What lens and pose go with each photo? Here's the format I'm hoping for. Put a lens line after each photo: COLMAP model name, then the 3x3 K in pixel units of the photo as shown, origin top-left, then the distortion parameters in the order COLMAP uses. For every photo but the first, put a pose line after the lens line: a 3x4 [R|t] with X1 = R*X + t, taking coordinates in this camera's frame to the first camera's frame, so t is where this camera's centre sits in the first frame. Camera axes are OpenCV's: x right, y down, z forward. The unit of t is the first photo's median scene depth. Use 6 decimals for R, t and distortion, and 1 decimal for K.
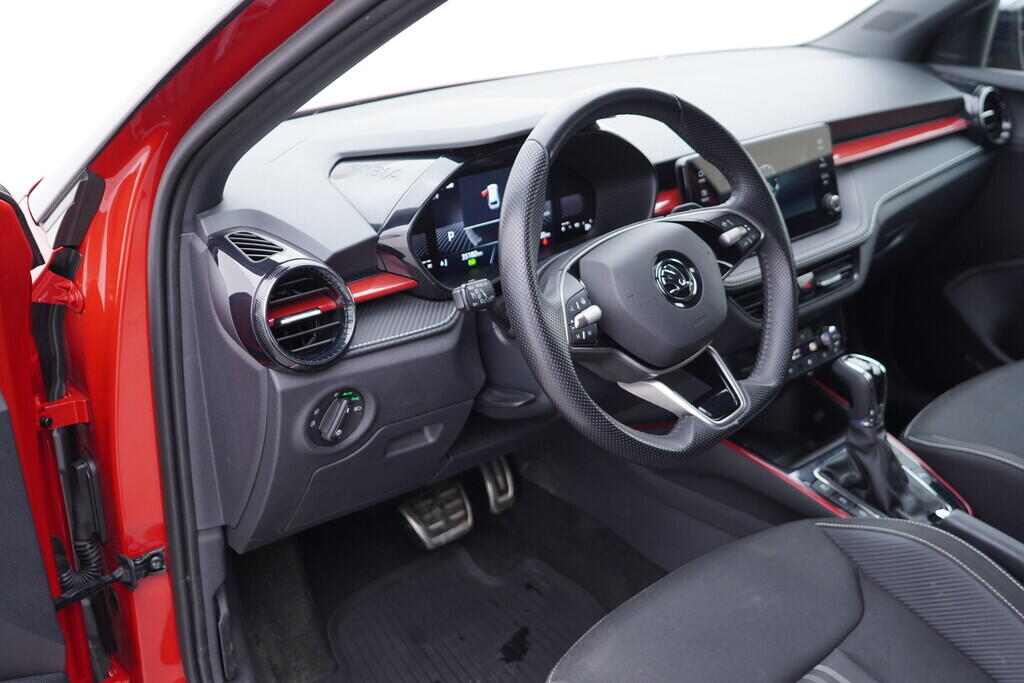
lens RADIAL K [[1076.1, 0, 516.0], [0, 1076.1, 340.6], [0, 0, 1]] dist [0.015406, 0.000000]
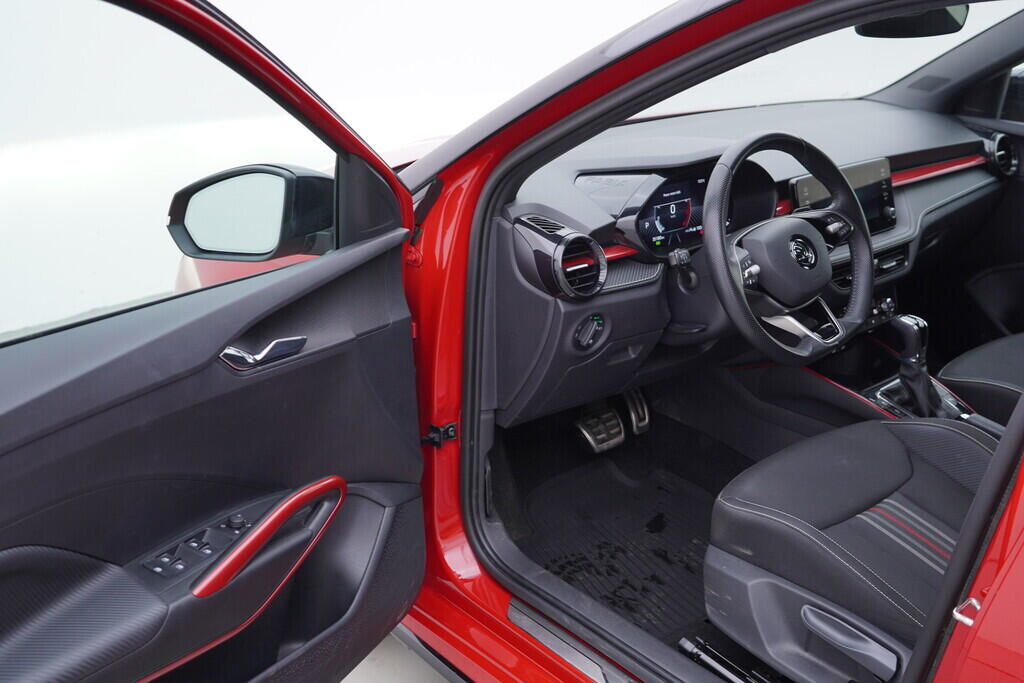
lens RADIAL K [[1076.1, 0, 511.3], [0, 1076.1, 347.0], [0, 0, 1]] dist [0.015406, 0.000000]
pose [[0.999606, 0.023719, -0.014981, -0.228372], [-0.024011, 0.999519, -0.019641, 0.112364], [0.014508, 0.019993, 0.999695, -0.542231]]
